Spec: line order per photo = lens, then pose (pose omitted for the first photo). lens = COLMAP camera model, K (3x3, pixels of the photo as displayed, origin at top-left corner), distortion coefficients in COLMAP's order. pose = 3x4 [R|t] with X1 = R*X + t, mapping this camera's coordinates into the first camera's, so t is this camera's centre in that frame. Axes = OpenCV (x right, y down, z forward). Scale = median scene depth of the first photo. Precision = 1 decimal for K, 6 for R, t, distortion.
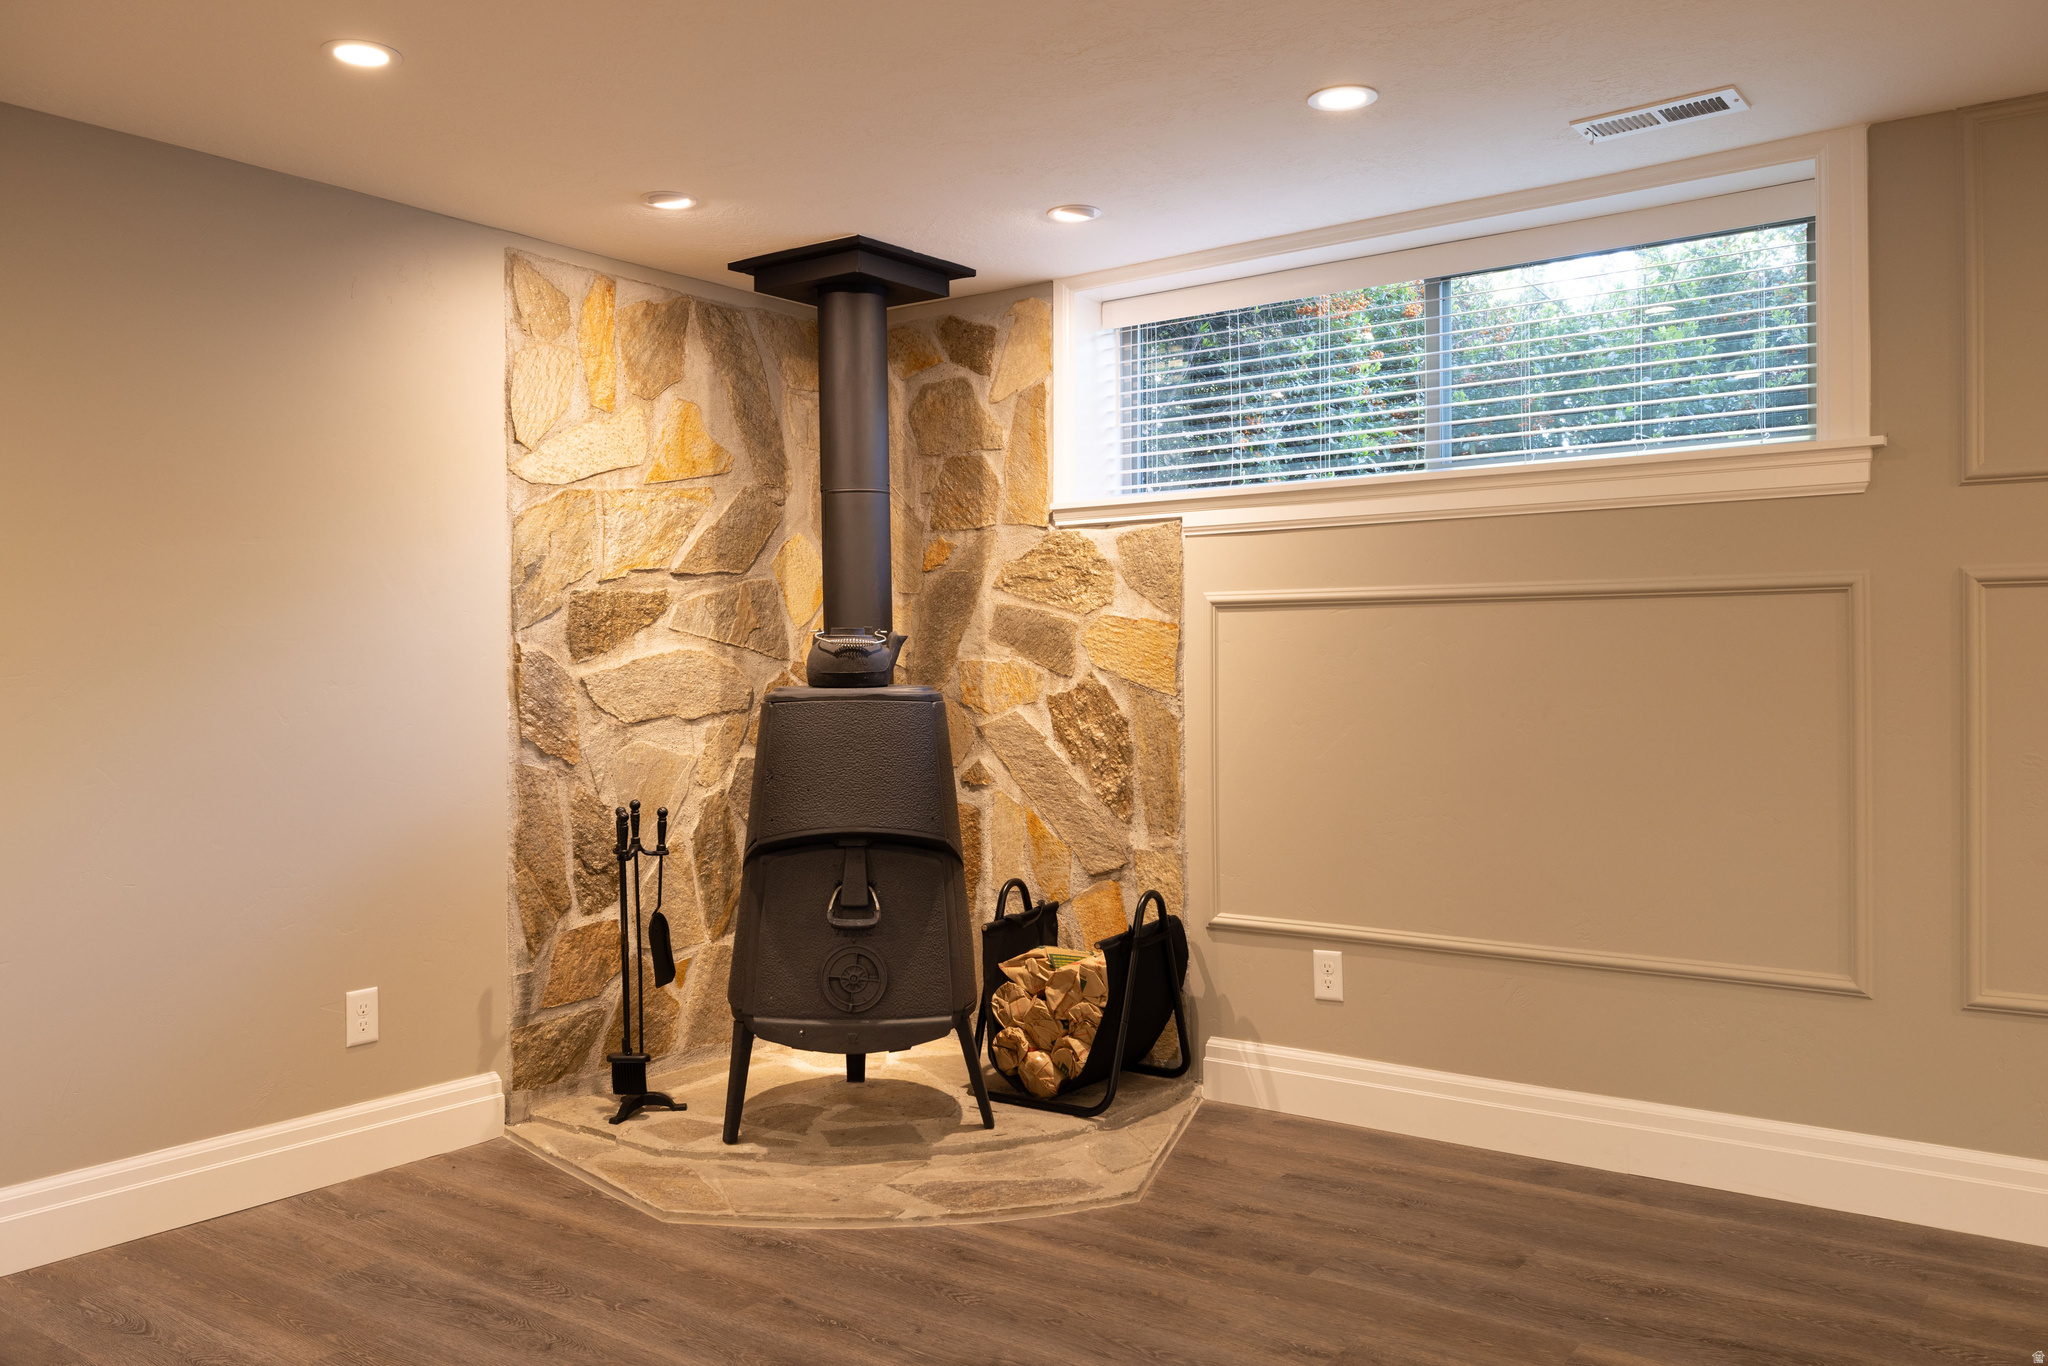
lens RADIAL K [[1592.1, 0, 1025.2], [0, 1592.1, 675.2], [0, 0, 1]] dist [0.009554, -0.012868]
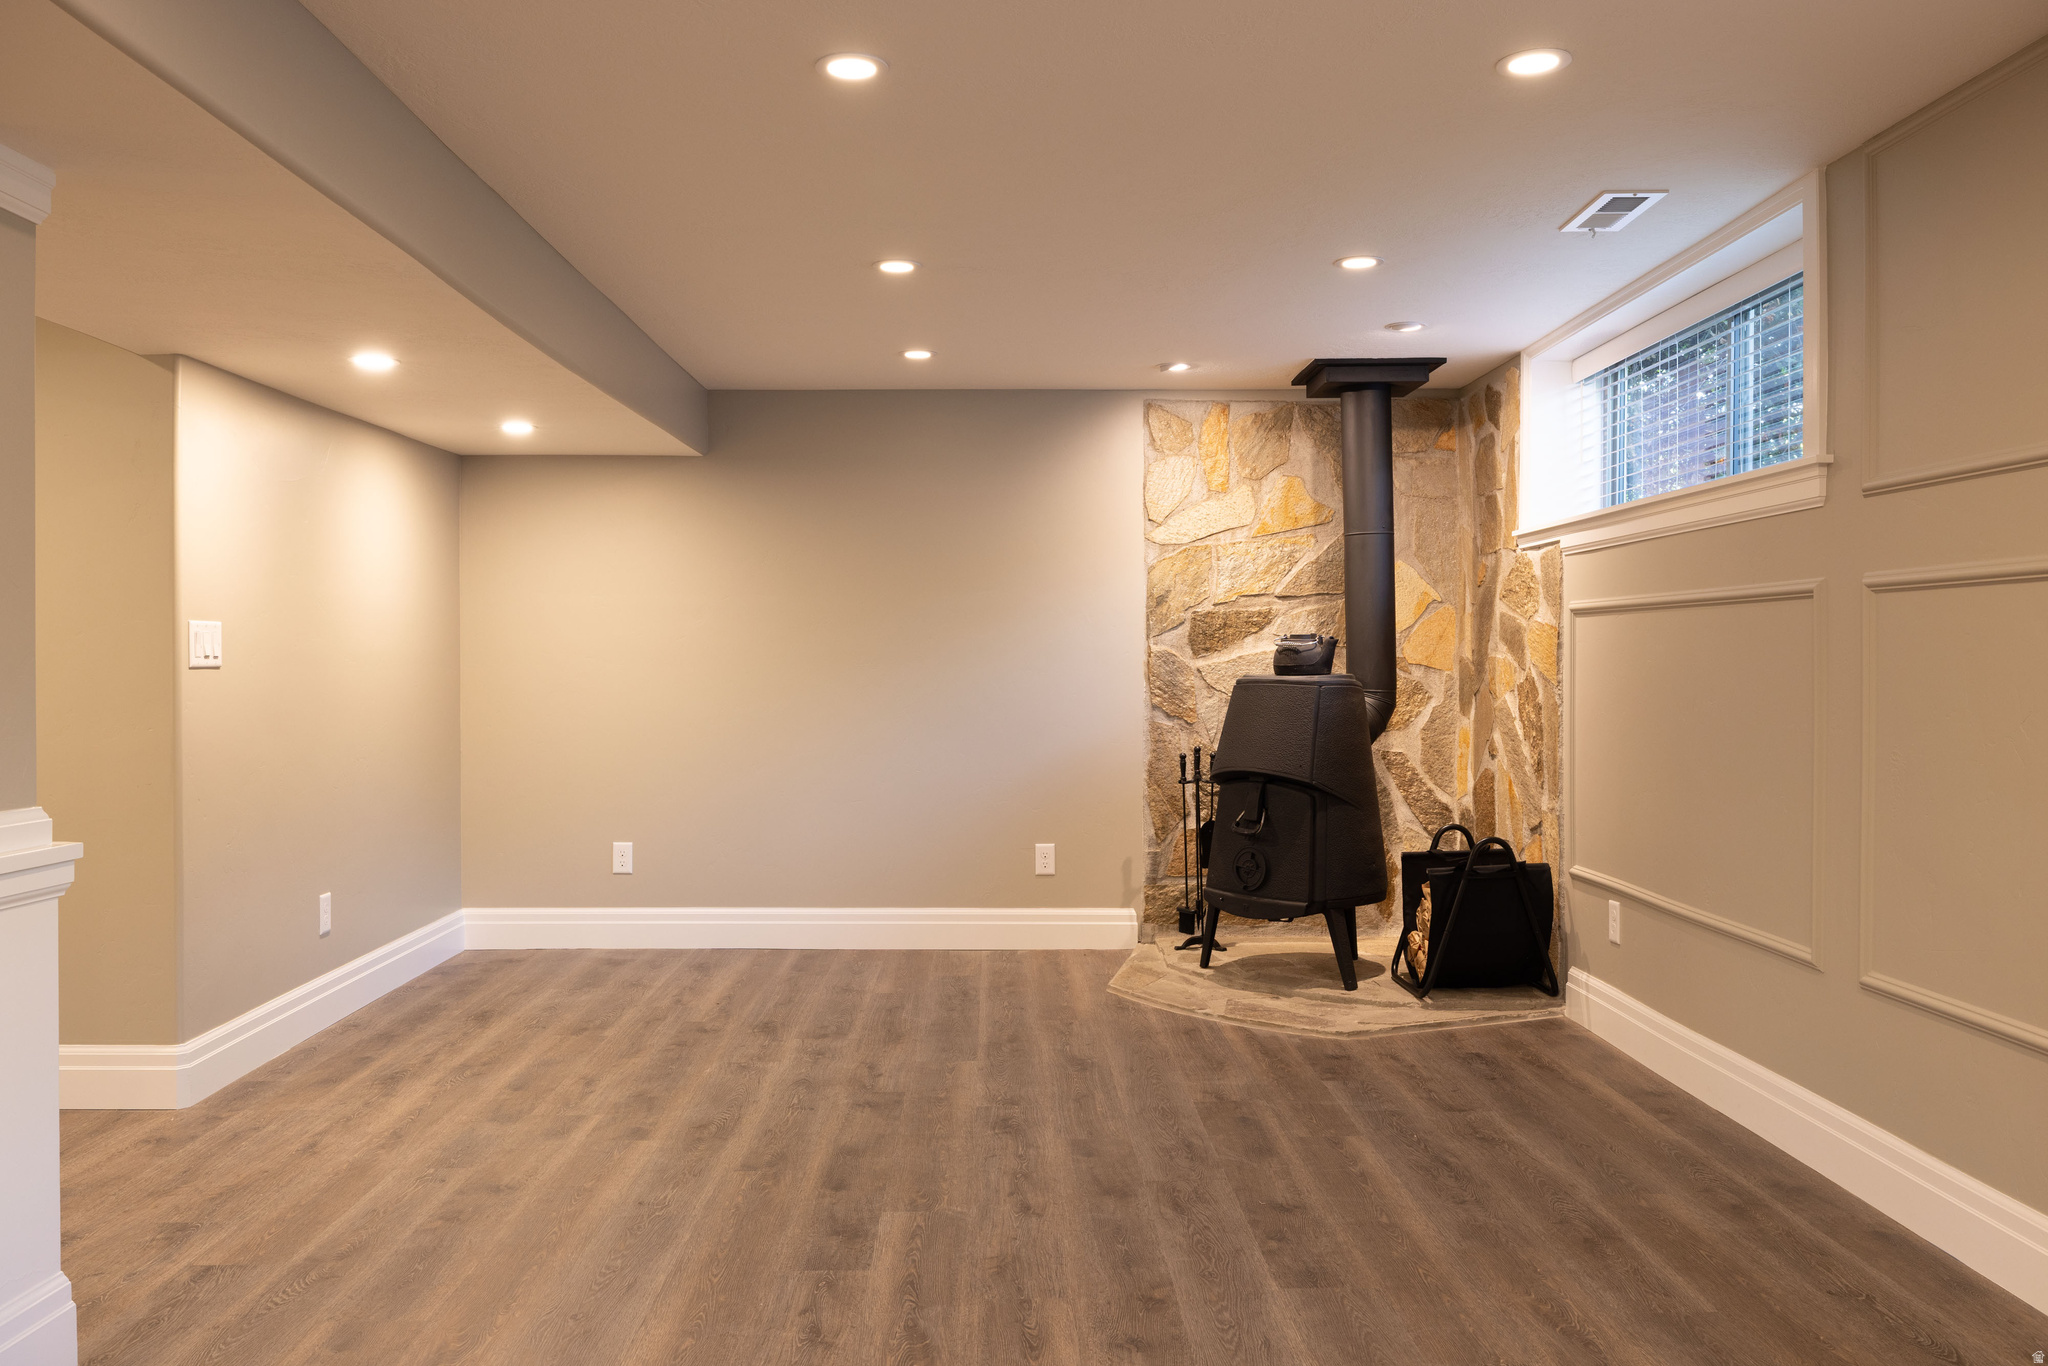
lens RADIAL K [[1592.1, 0, 1022.6], [0, 1592.1, 681.7], [0, 0, 1]] dist [0.009554, -0.012868]
pose [[0.607688, 0.015226, -0.794030, 0.859789], [-0.005884, 0.999875, 0.014670, -0.006298], [0.794154, -0.004242, 0.607702, -0.075450]]
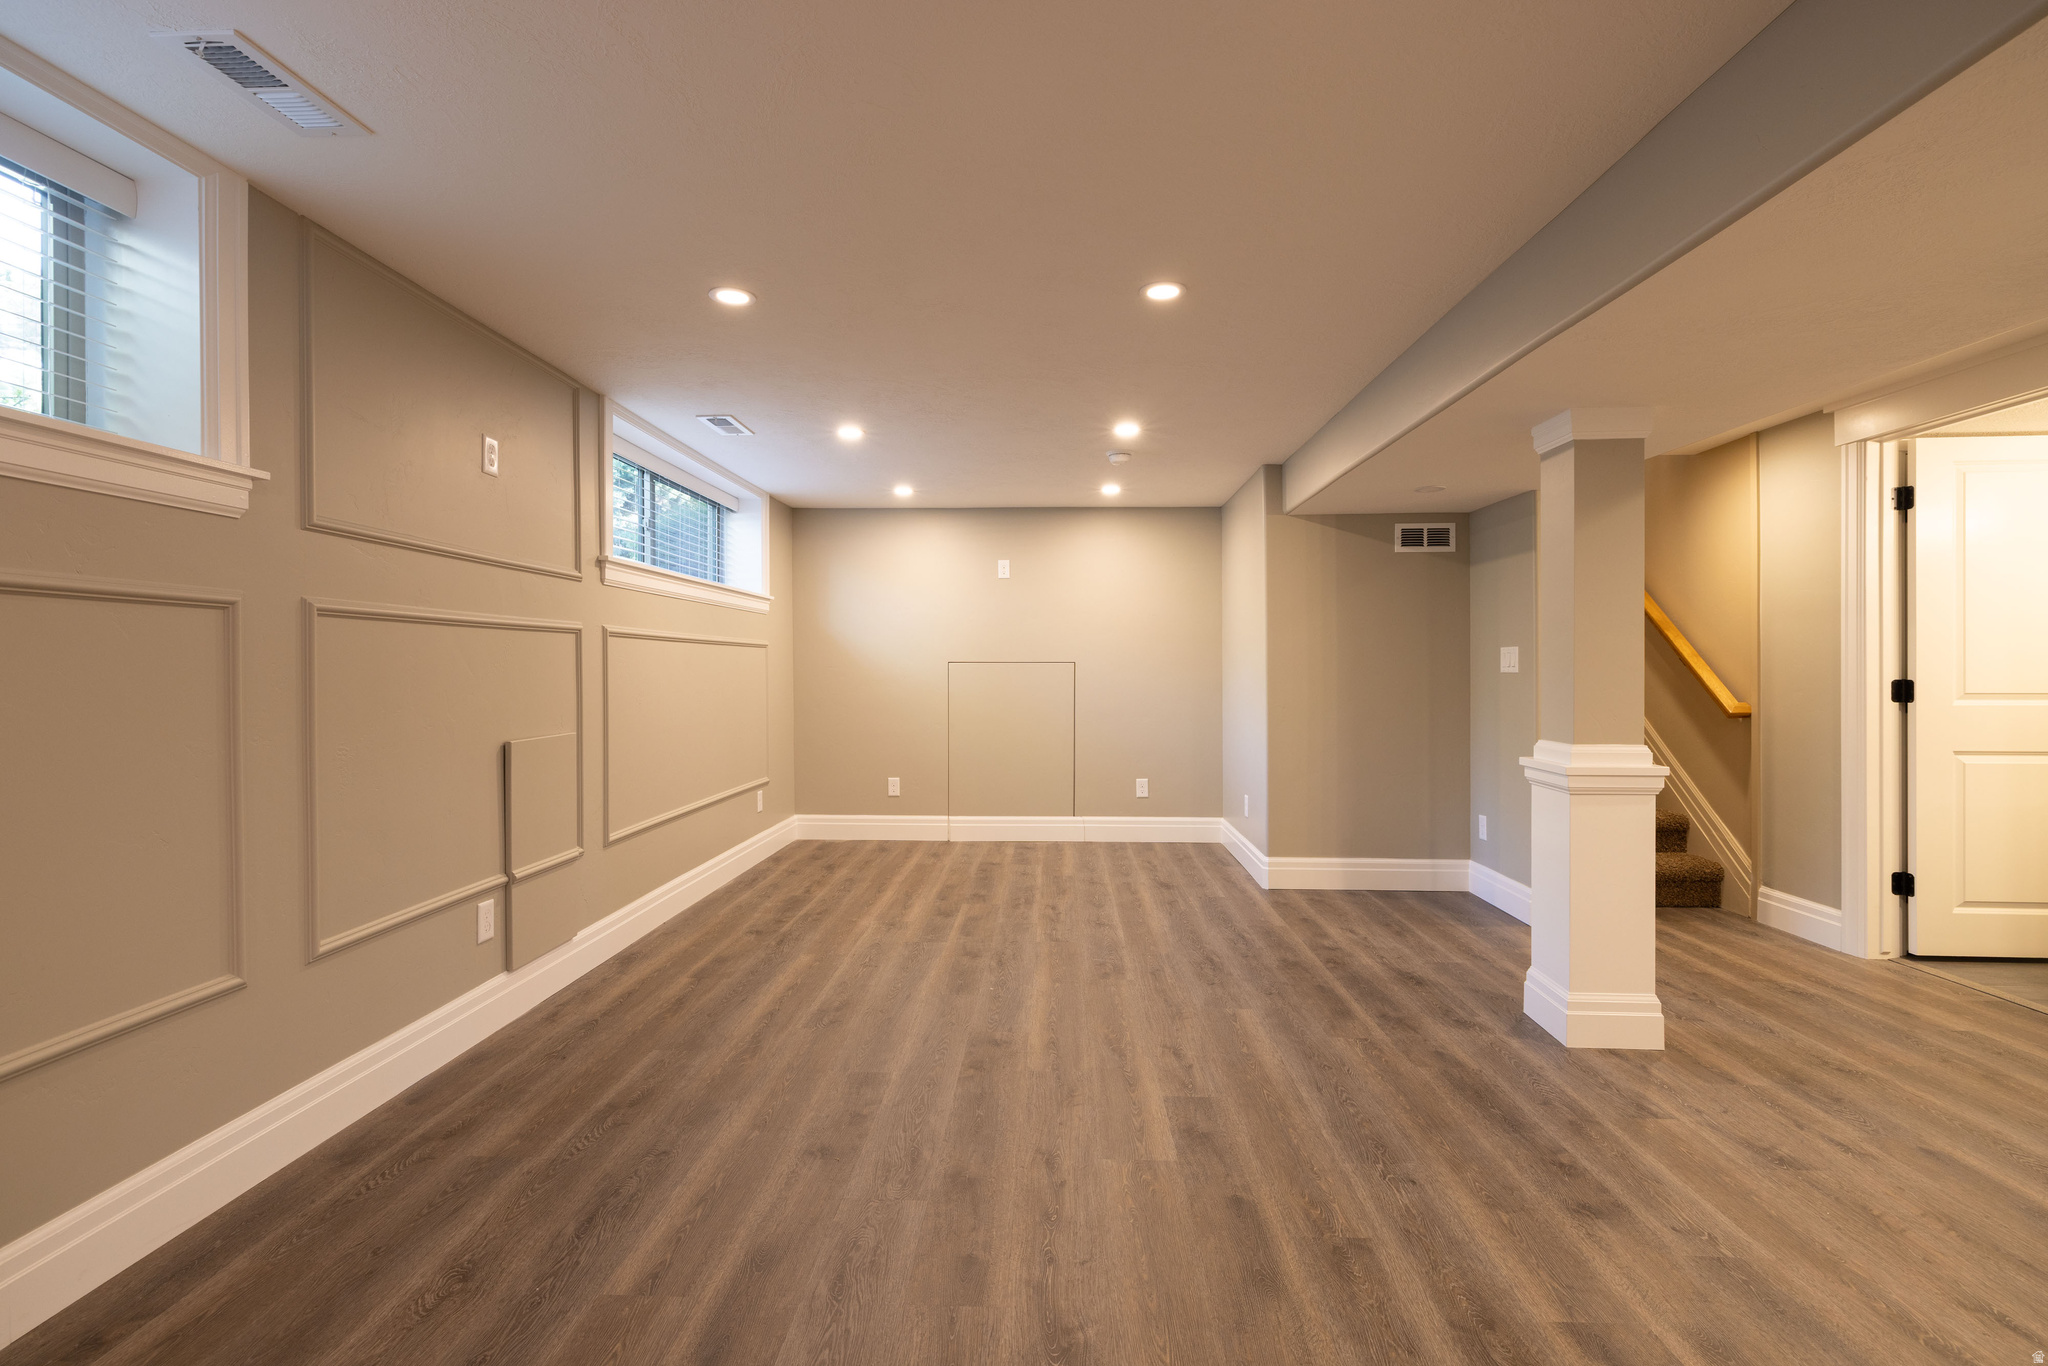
lens RADIAL K [[908.3, 0, 1018.9], [0, 908.3, 677.4], [0, 0, 1]] dist [-0.003198, -0.000435]
pose [[-0.557403, -0.000104, 0.830242, -0.219610], [0.009662, 0.999931, 0.006613, -0.005176], [-0.830186, 0.011708, -0.557364, 0.733045]]
